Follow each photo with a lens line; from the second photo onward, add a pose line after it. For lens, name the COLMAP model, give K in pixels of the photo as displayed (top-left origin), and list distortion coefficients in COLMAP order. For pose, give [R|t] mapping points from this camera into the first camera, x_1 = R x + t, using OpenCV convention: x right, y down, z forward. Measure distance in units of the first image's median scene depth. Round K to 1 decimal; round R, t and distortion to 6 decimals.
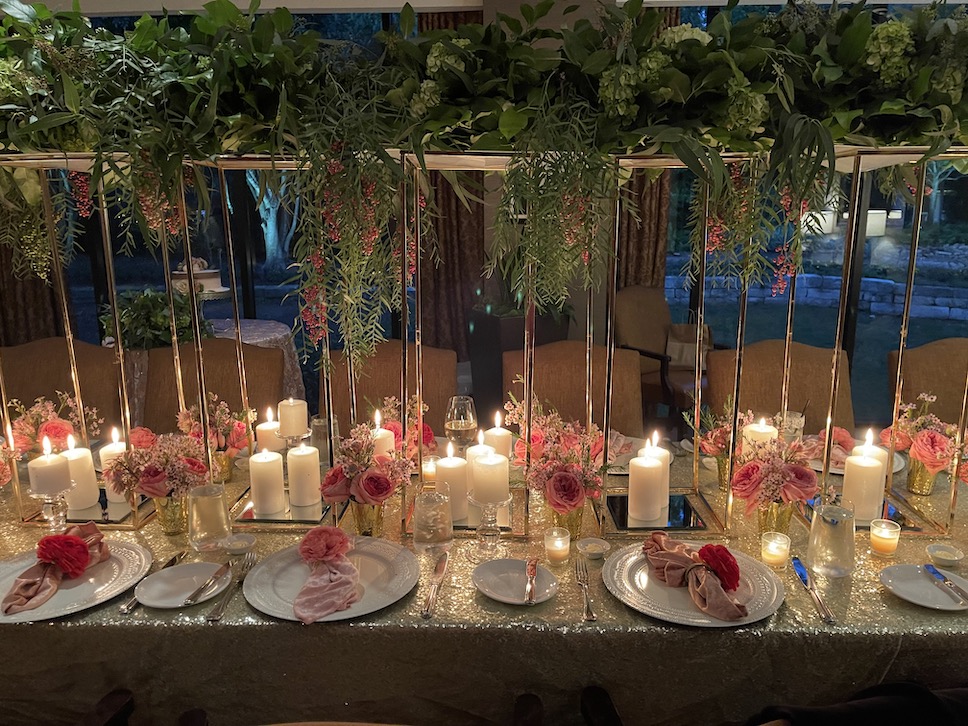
lens RADIAL K [[725.2, 0, 484.0], [0, 725.2, 363.0], [0, 0, 1]] dist [0.061182, -0.083051]
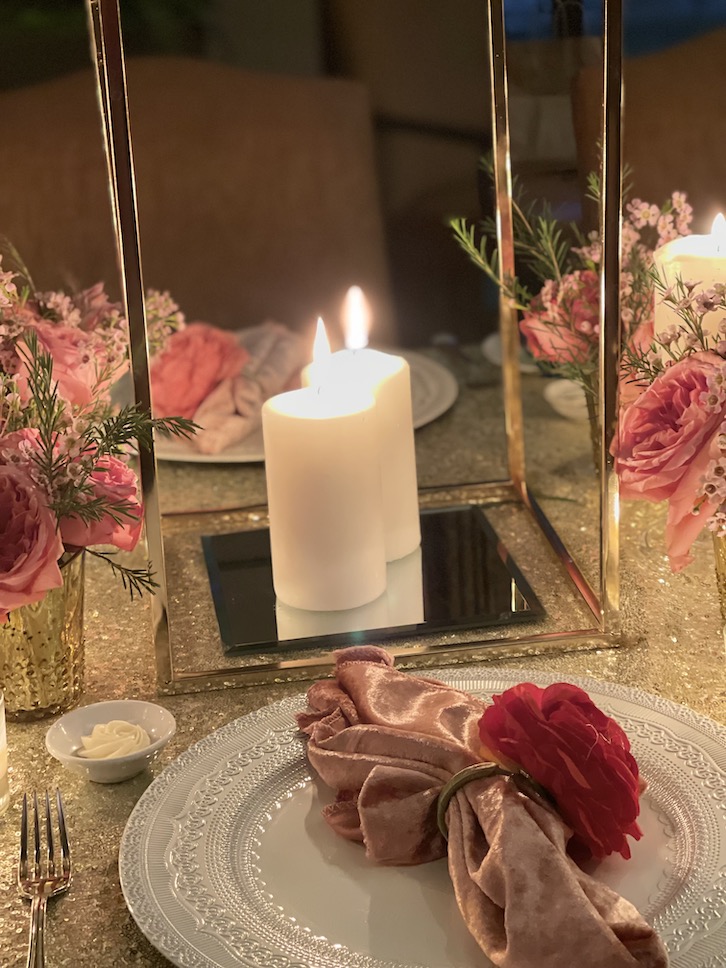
lens RADIAL K [[1676.2, 0, 363.0], [0, 1676.2, 484.0], [0, 0, 1]] dist [0.044410, 0.095417]
pose [[0.988265, -0.090498, 0.123056, 0.175354], [0.072433, 0.986911, 0.144084, 0.084393], [-0.134484, -0.133480, 0.981884, 0.414078]]
